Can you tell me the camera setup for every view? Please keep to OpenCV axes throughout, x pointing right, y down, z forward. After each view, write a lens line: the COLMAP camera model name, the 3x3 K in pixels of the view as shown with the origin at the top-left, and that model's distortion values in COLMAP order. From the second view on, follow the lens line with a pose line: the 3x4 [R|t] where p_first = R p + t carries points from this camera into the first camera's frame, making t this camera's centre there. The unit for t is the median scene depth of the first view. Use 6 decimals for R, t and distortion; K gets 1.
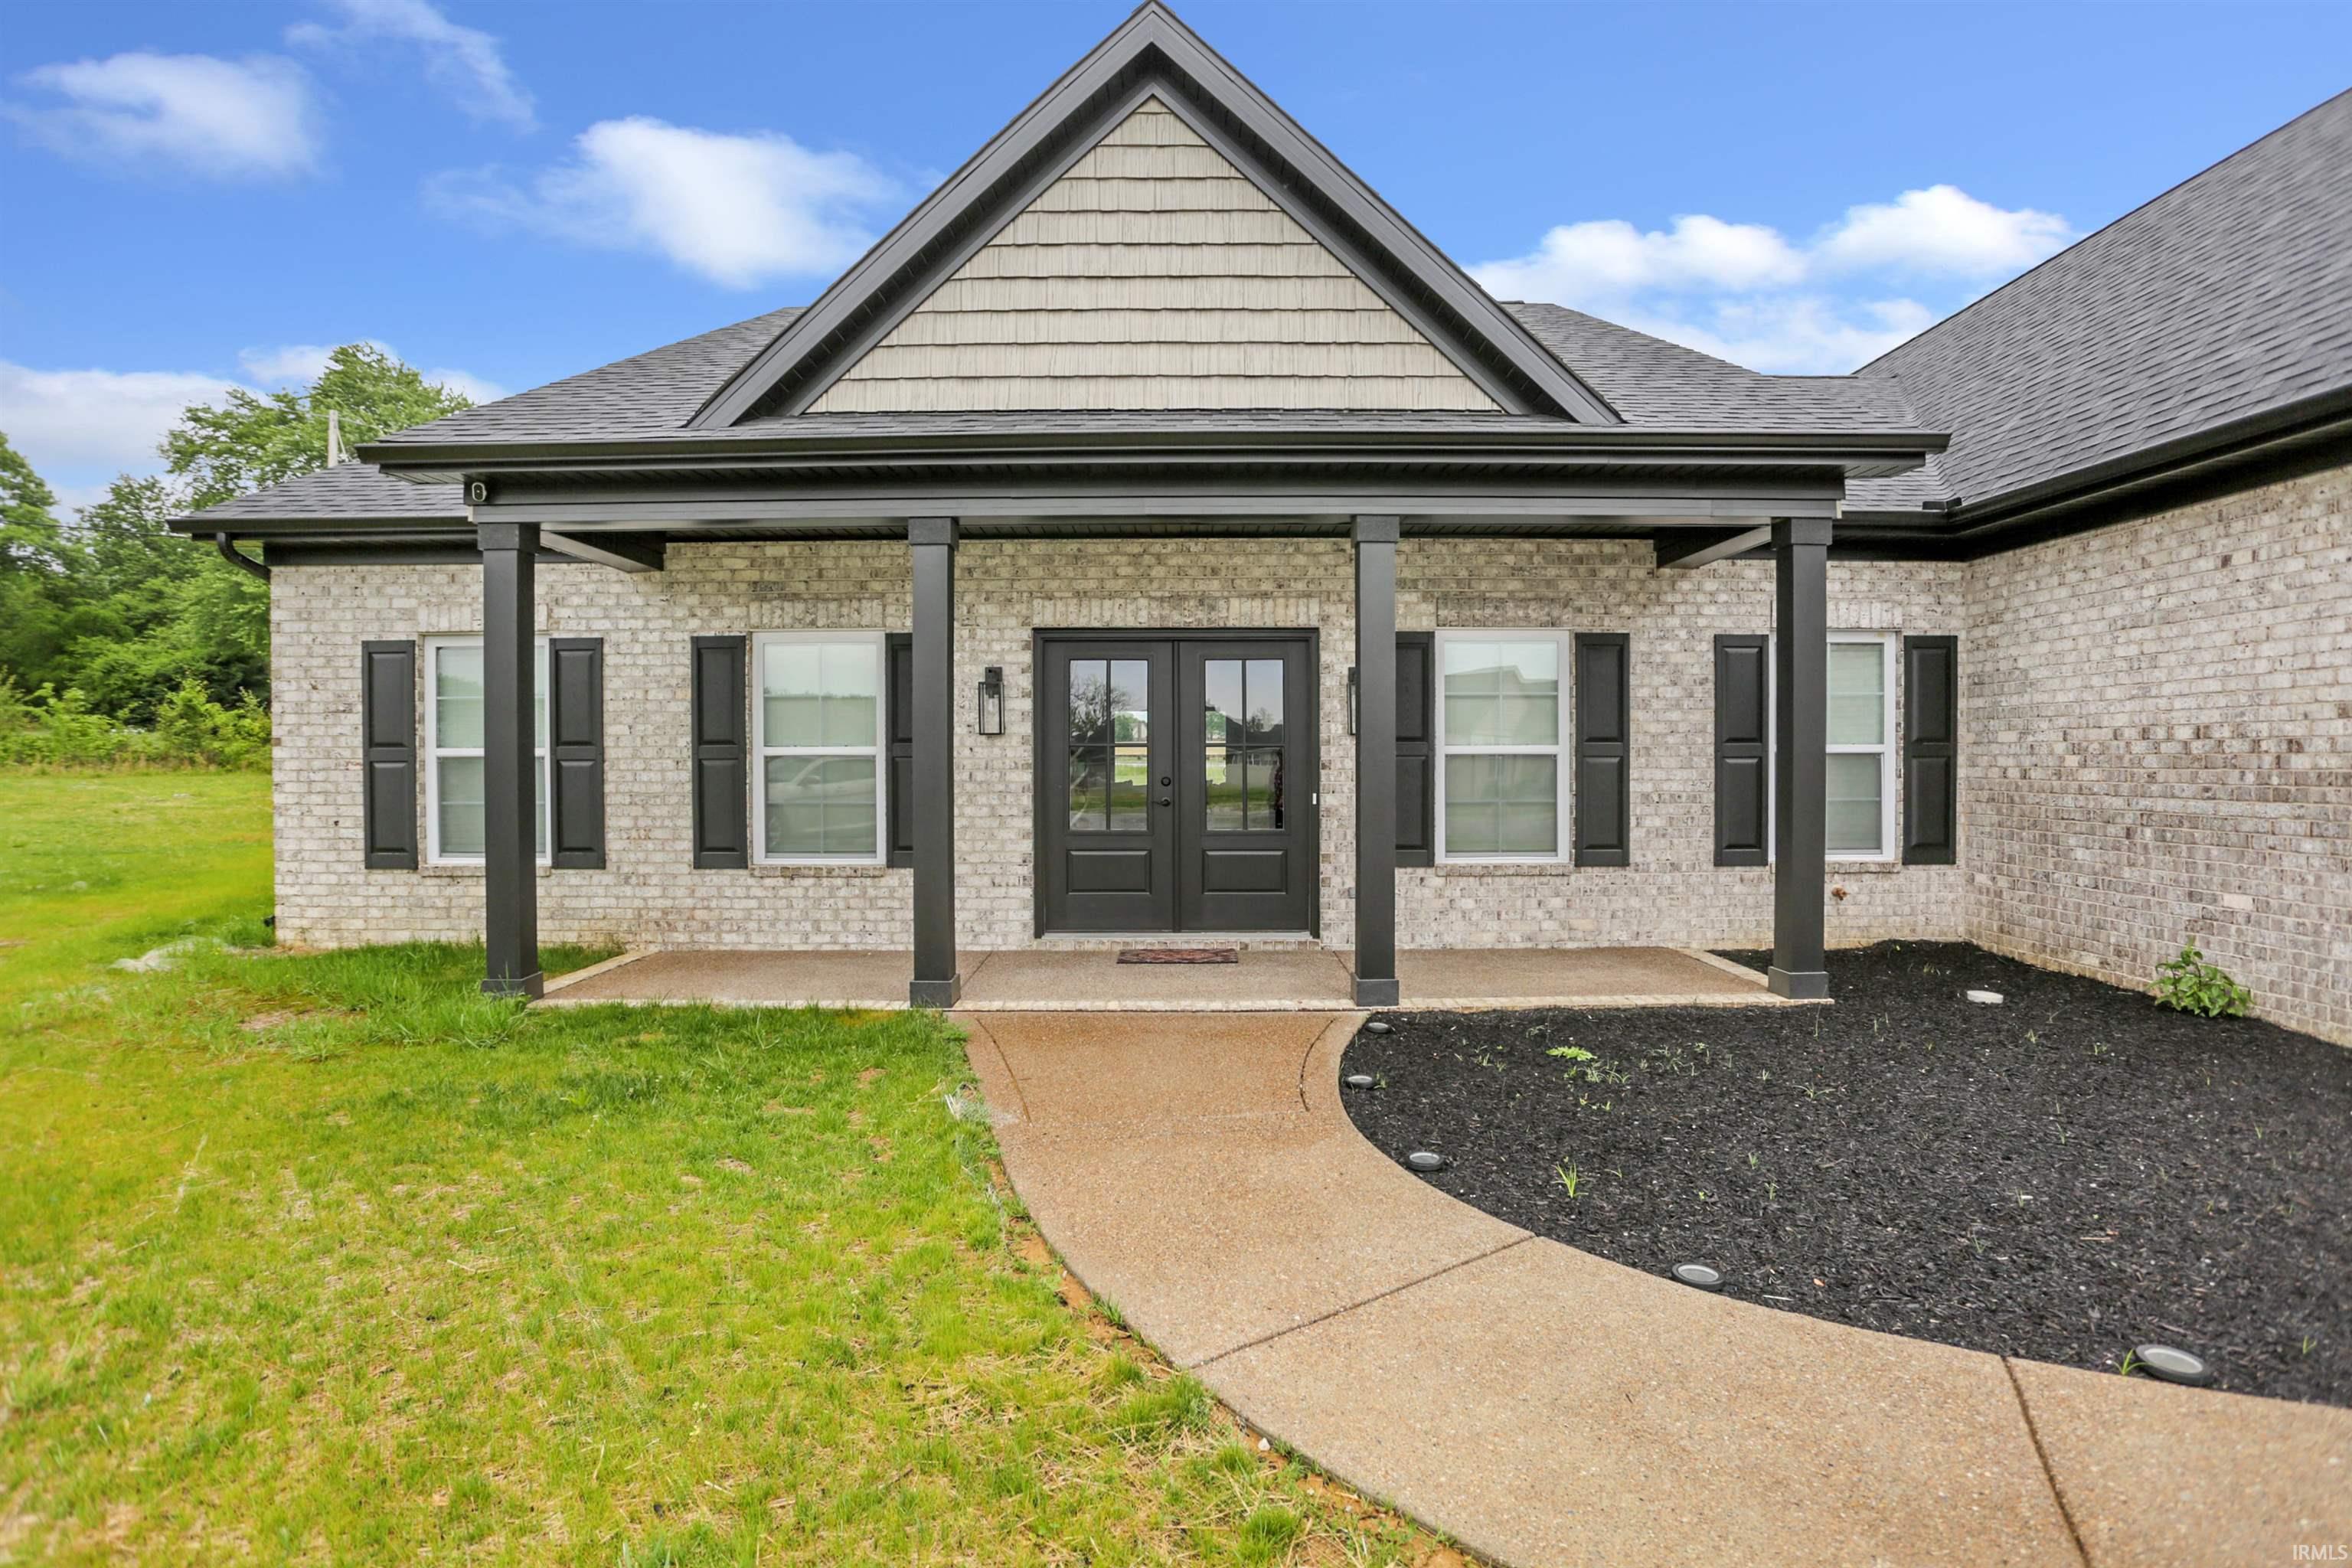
lens RADIAL K [[1162.2, 0, 1182.7], [0, 1162.2, 788.1], [0, 0, 1]] dist [-0.063590, 0.022475]
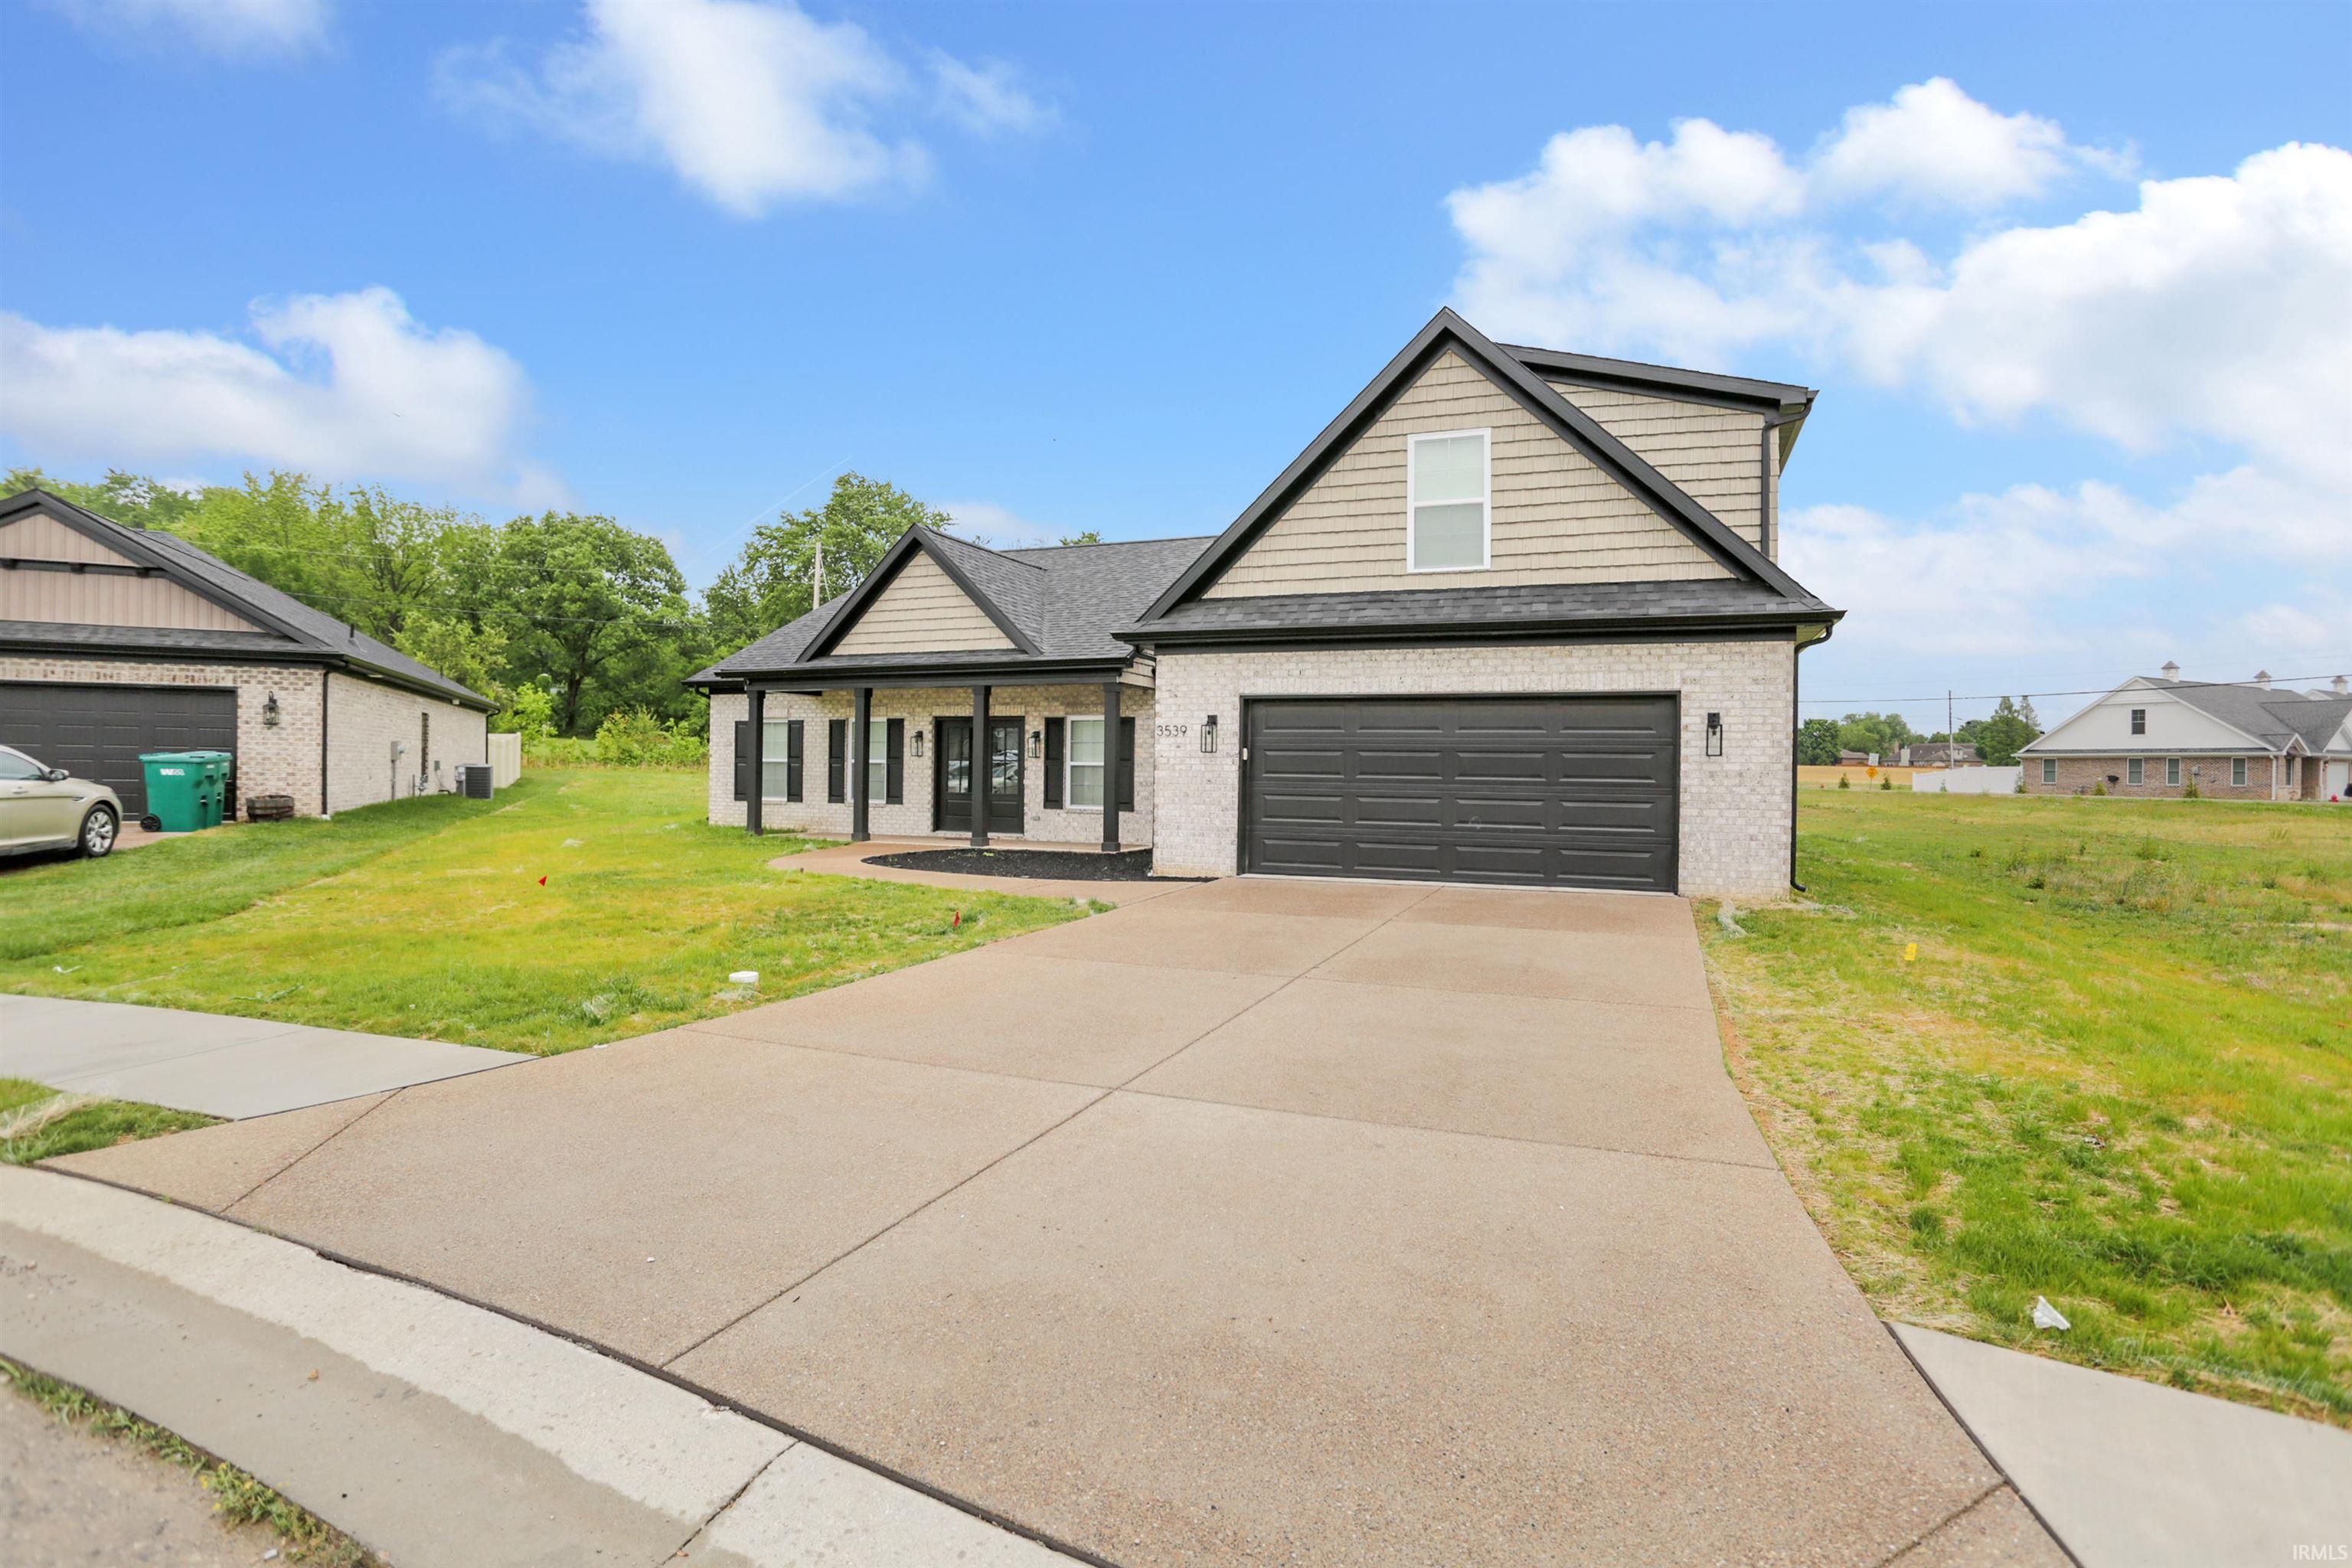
lens RADIAL K [[1162.2, 0, 1182.1], [0, 1162.2, 796.9], [0, 0, 1]] dist [-0.063590, 0.022475]
pose [[0.924945, 0.021602, -0.379487, 1.428230], [-0.023179, 0.999731, 0.000414, 0.034329], [0.379394, 0.008413, 0.925197, -1.265931]]
